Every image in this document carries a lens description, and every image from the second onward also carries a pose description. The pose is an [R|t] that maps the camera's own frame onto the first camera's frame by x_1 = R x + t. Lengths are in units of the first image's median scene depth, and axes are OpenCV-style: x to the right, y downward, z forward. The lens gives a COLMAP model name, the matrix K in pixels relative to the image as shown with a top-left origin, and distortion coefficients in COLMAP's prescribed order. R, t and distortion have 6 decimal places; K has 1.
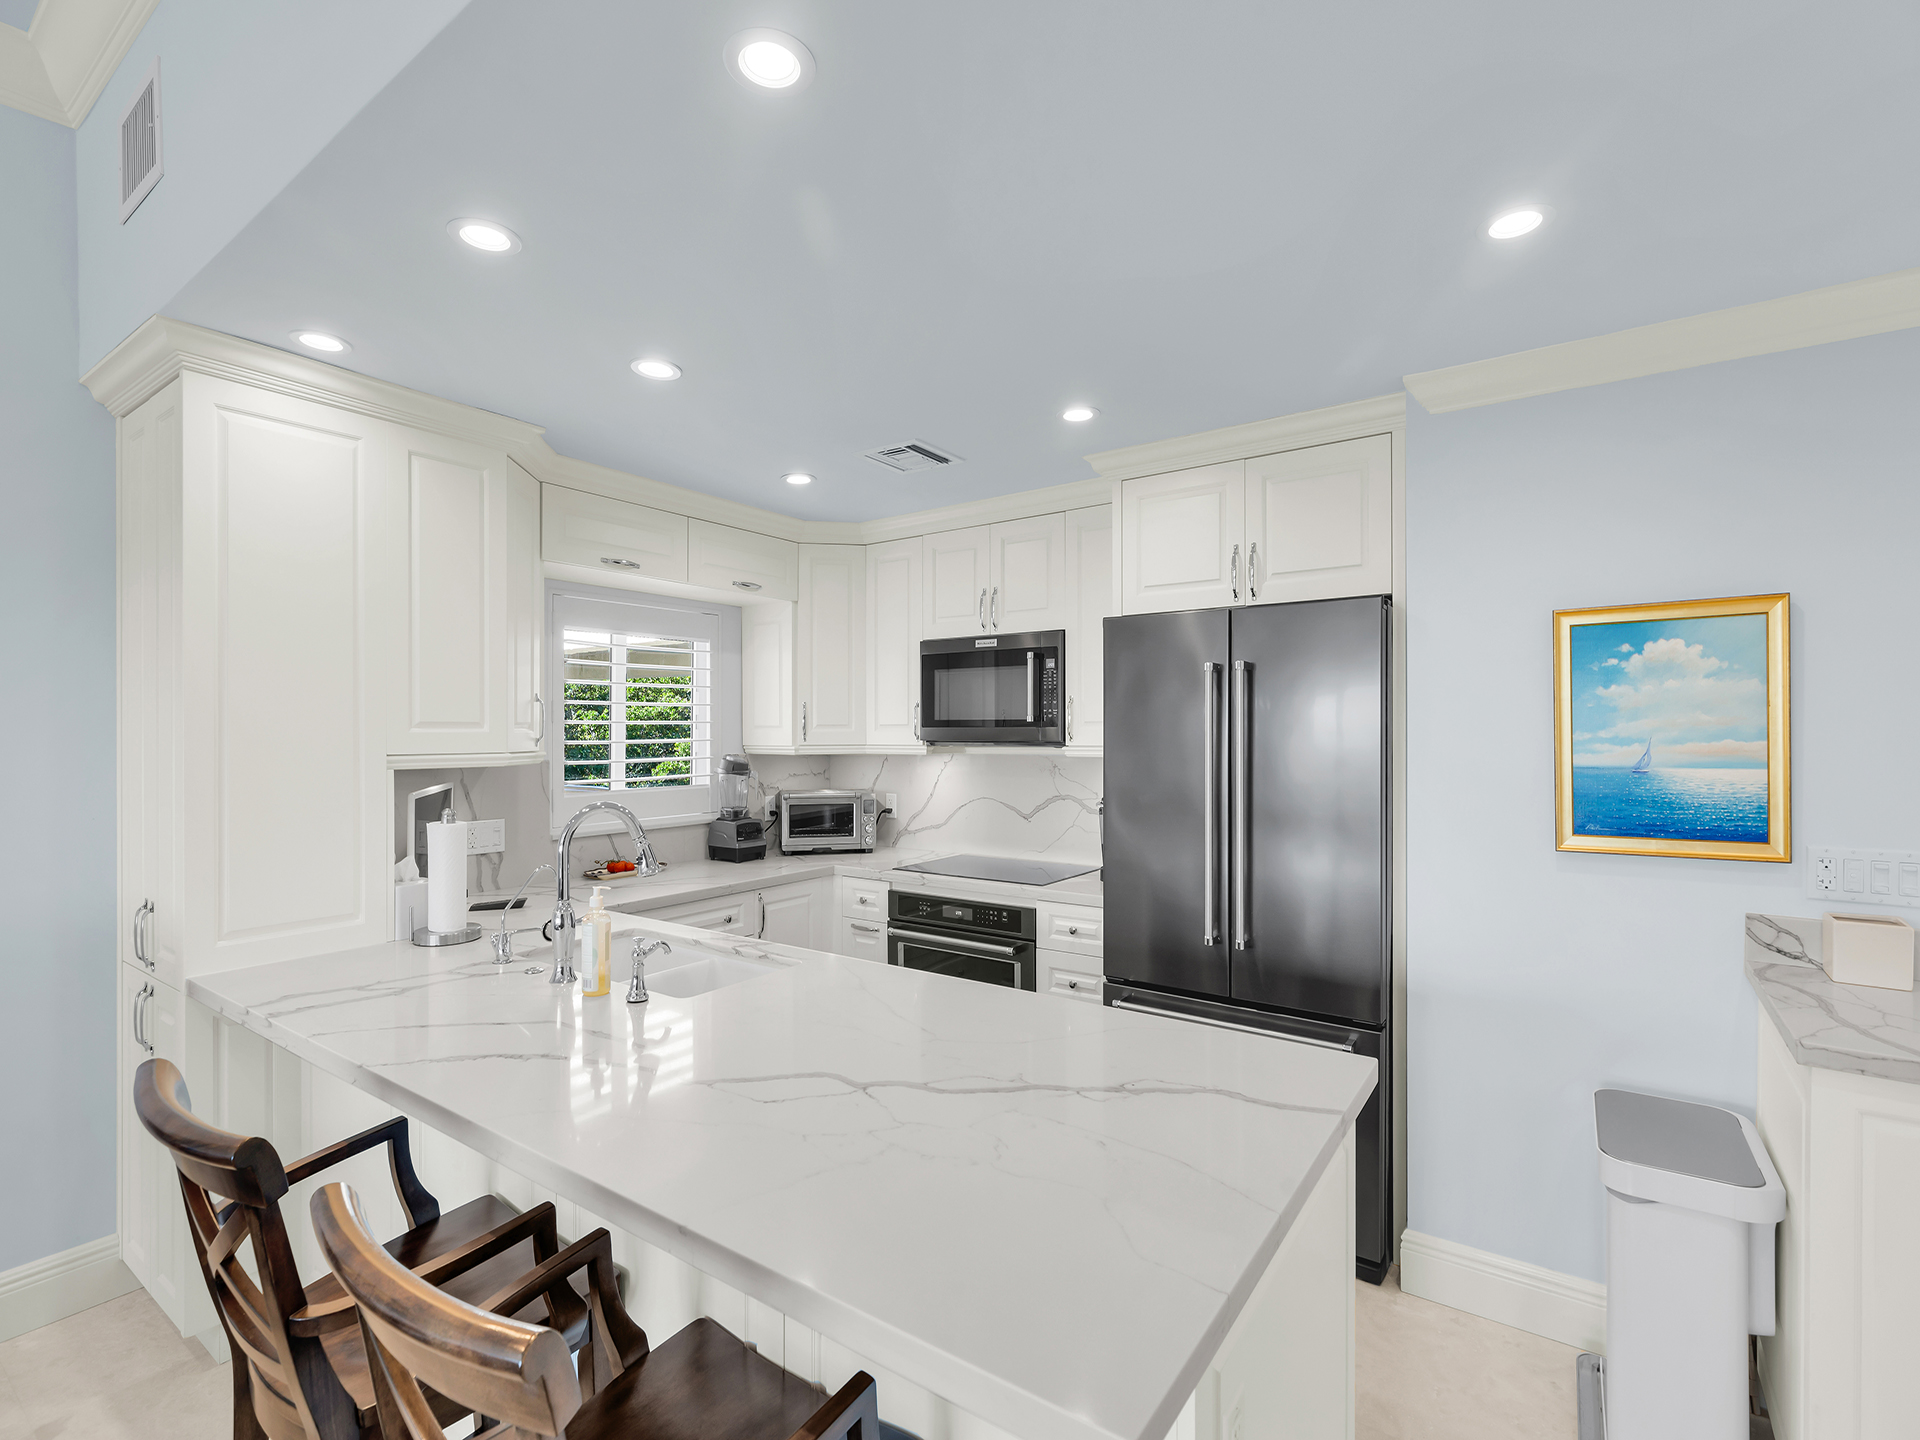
lens RADIAL K [[864.0, 0, 968.8], [0, 864.0, 729.5], [0, 0, 1]] dist [-0.010076, 0.001561]
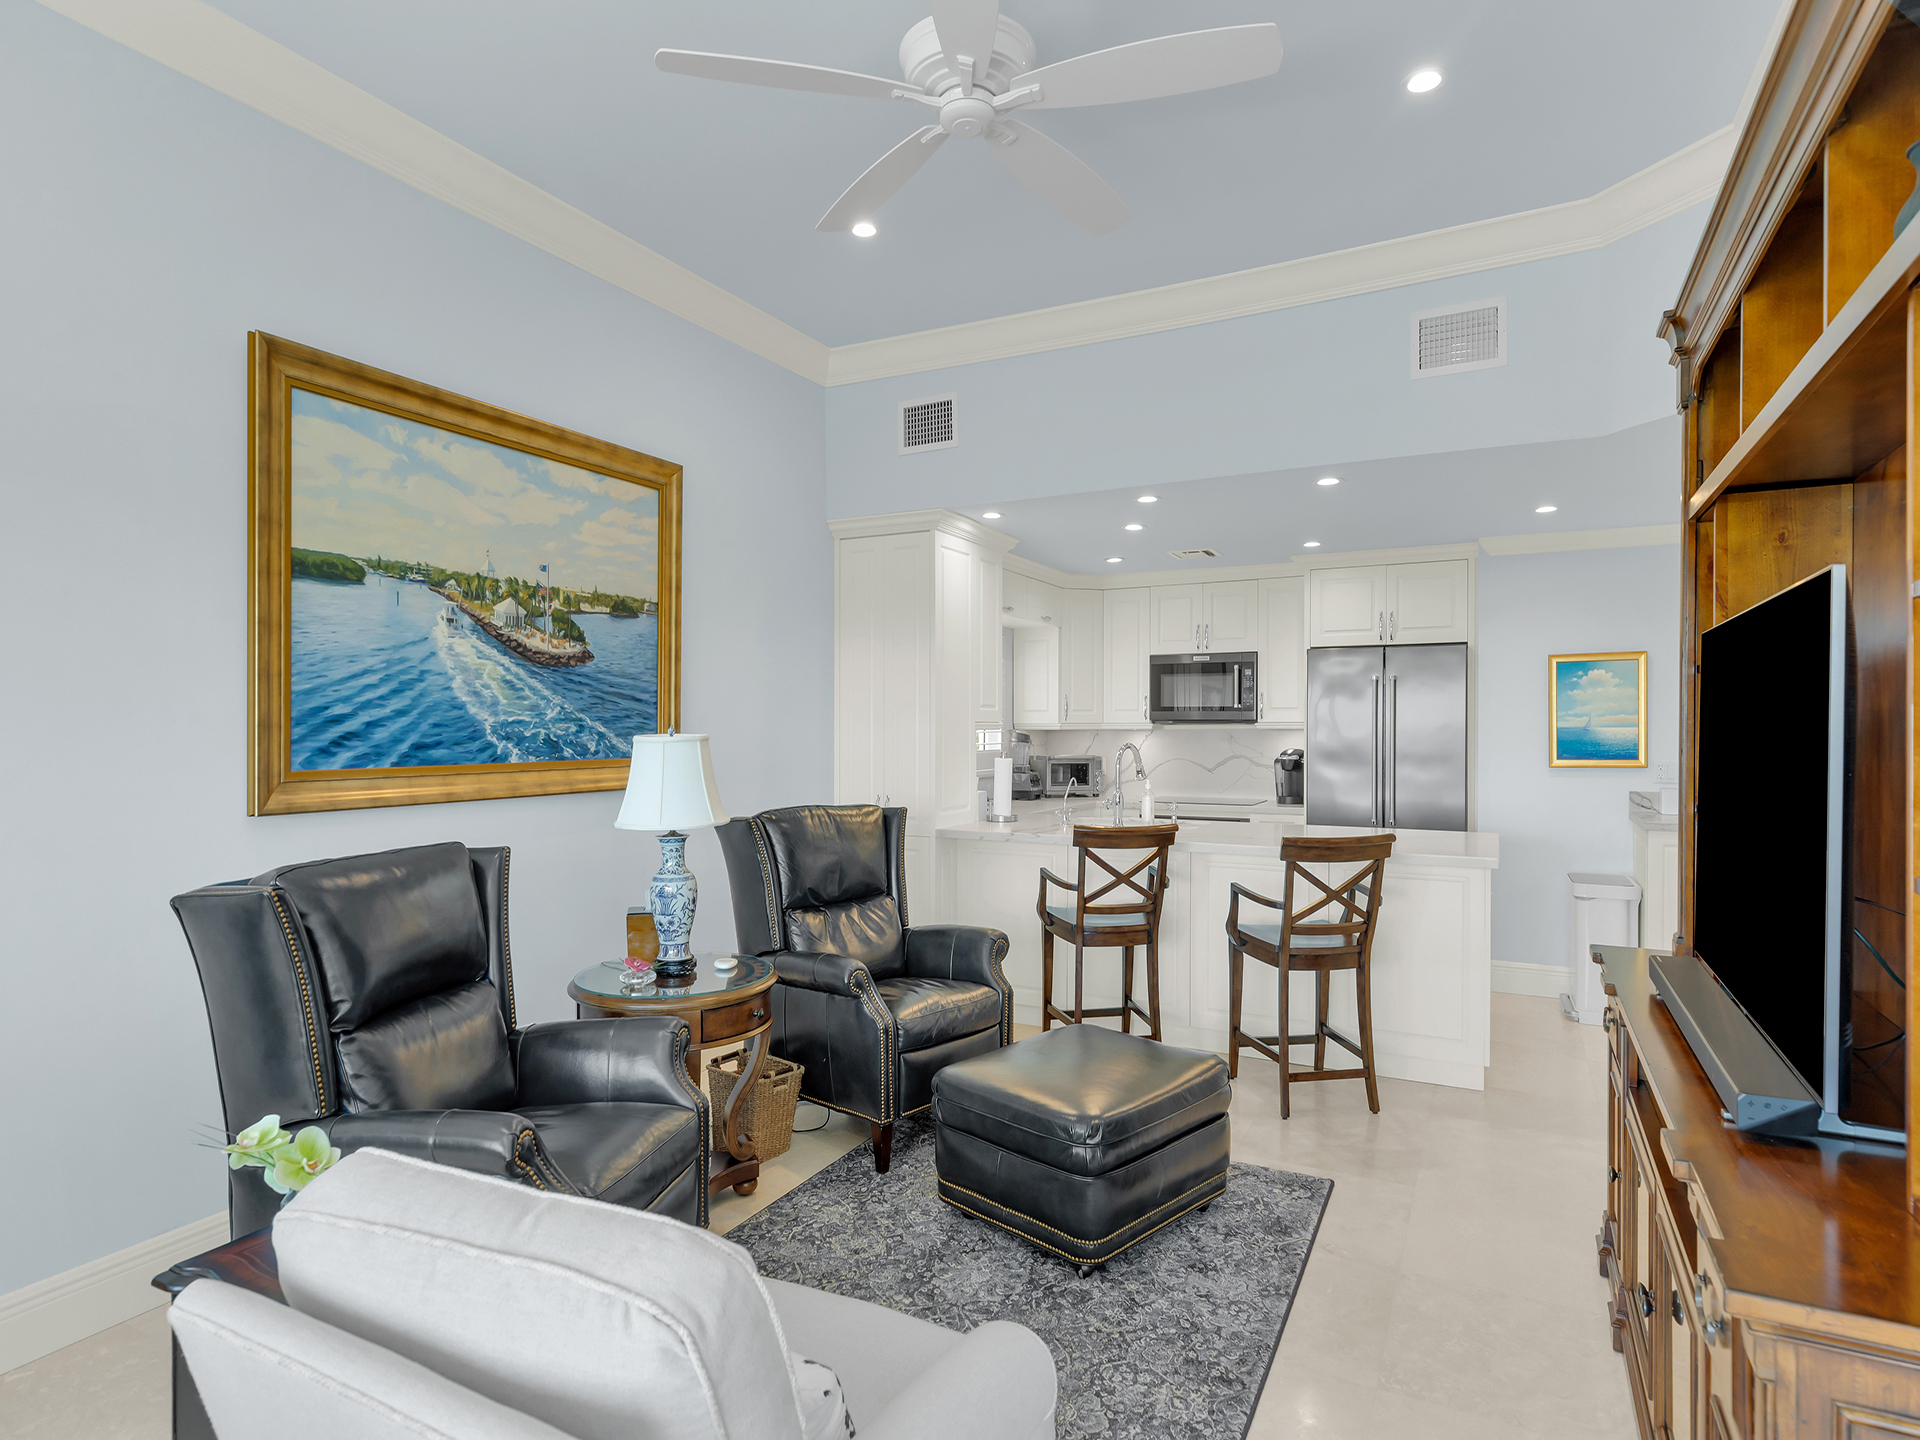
lens RADIAL K [[1012.5, 0, 951.8], [0, 1012.5, 731.3], [0, 0, 1]] dist [-0.001698, -0.001088]
pose [[0.992624, 0.002021, 0.121214, -0.698193], [-0.002697, 0.999982, 0.005415, 0.026673], [-0.121200, -0.005702, 0.992612, -0.838381]]
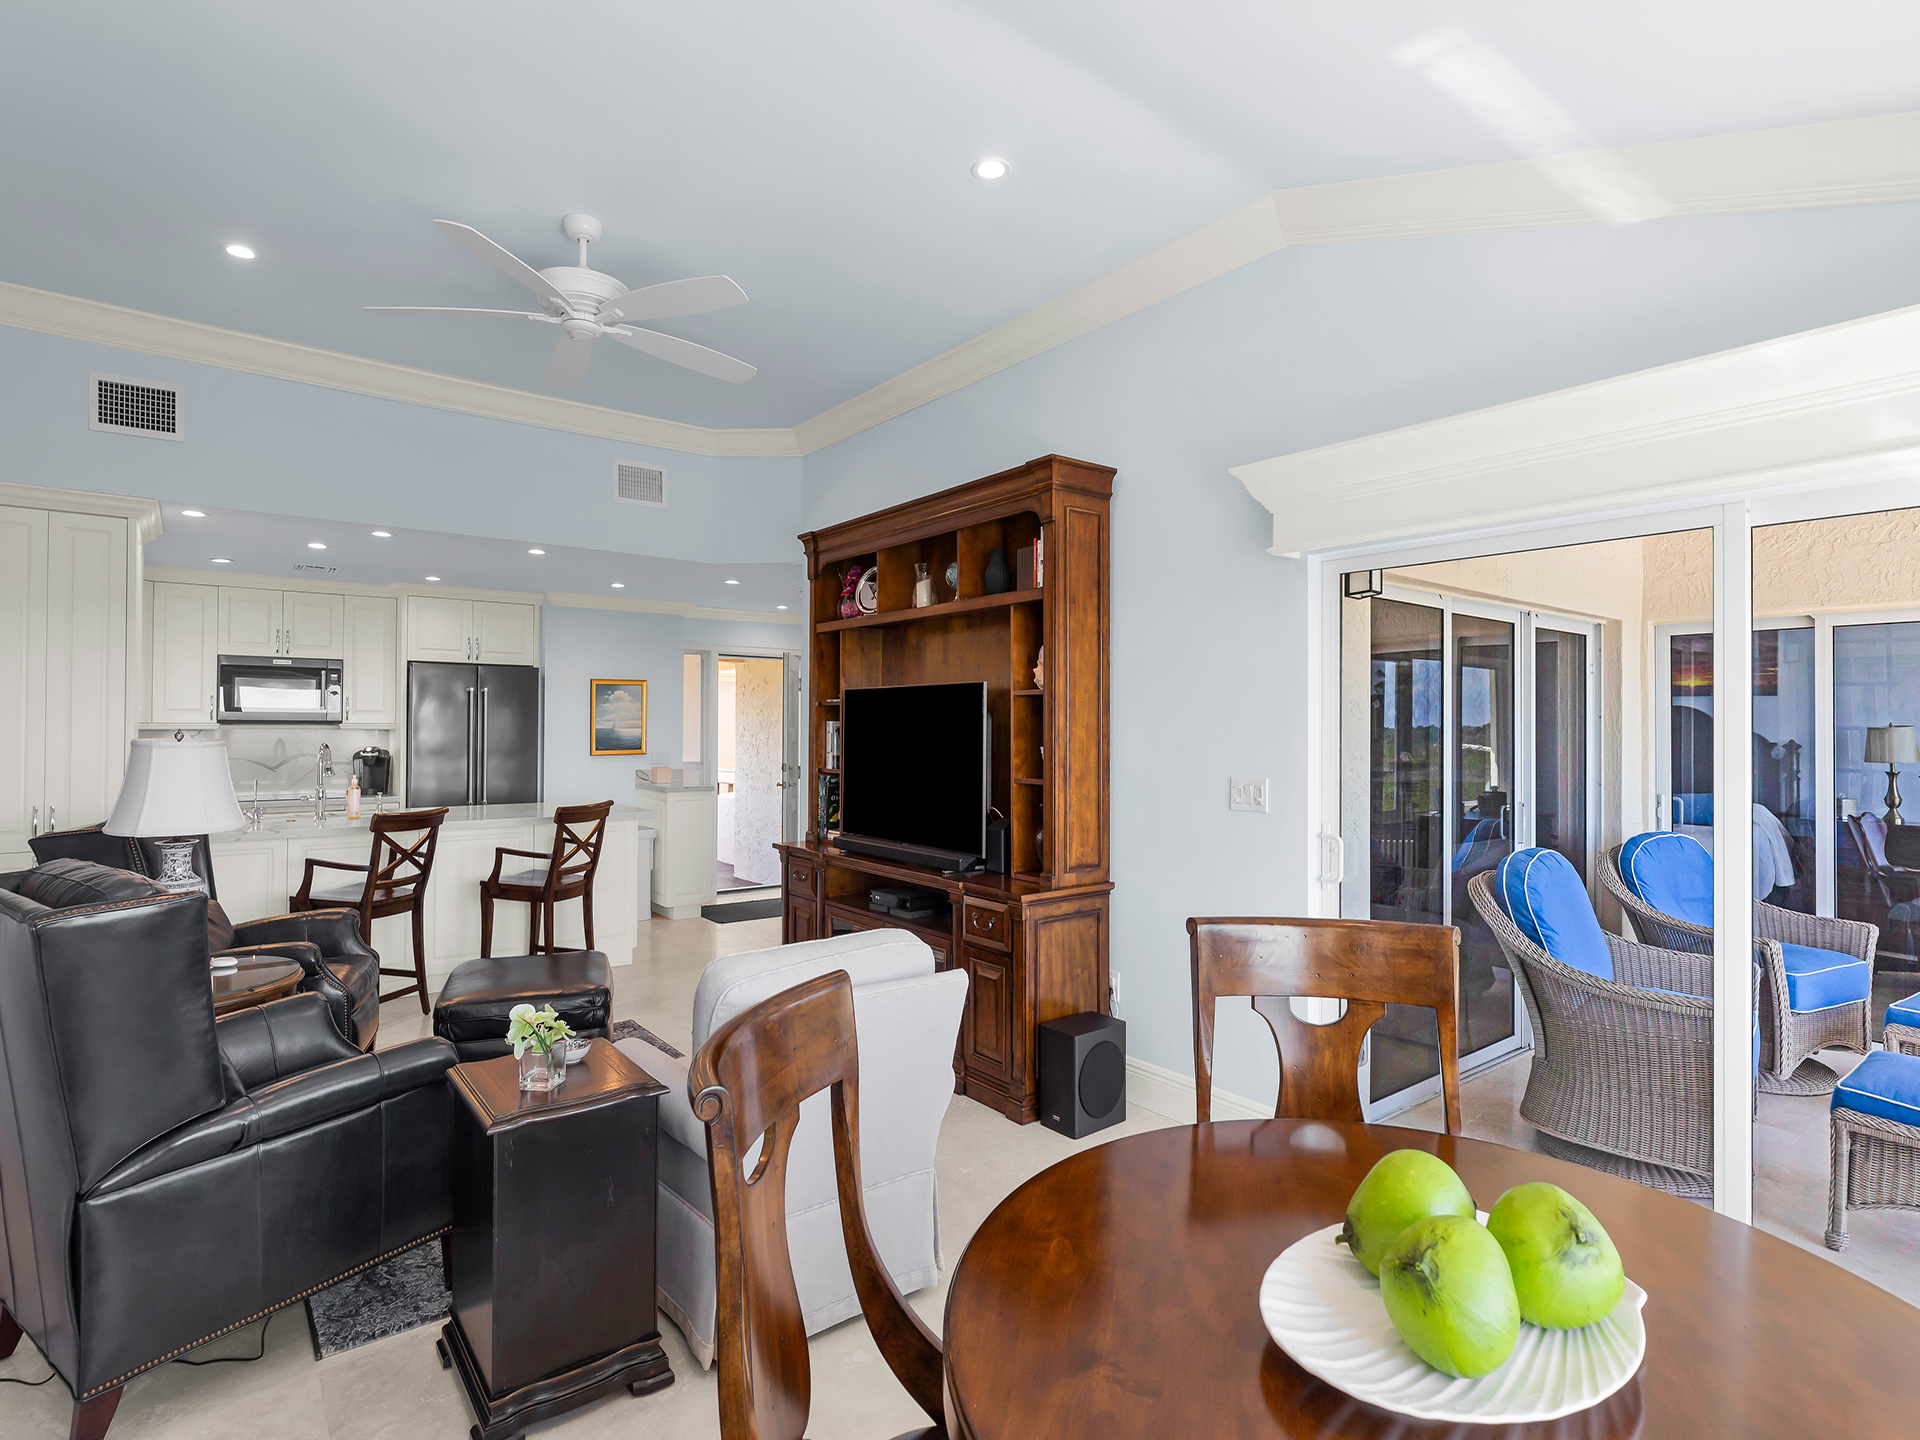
lens RADIAL K [[967.8, 0, 962.9], [0, 967.8, 721.6], [0, 0, 1]] dist [0.002613, 0.000404]
pose [[0.294087, 0.008145, 0.955744, -1.448353], [-0.006796, 0.999956, -0.006430, 0.018977], [-0.955754, -0.004604, 0.294130, -0.839975]]
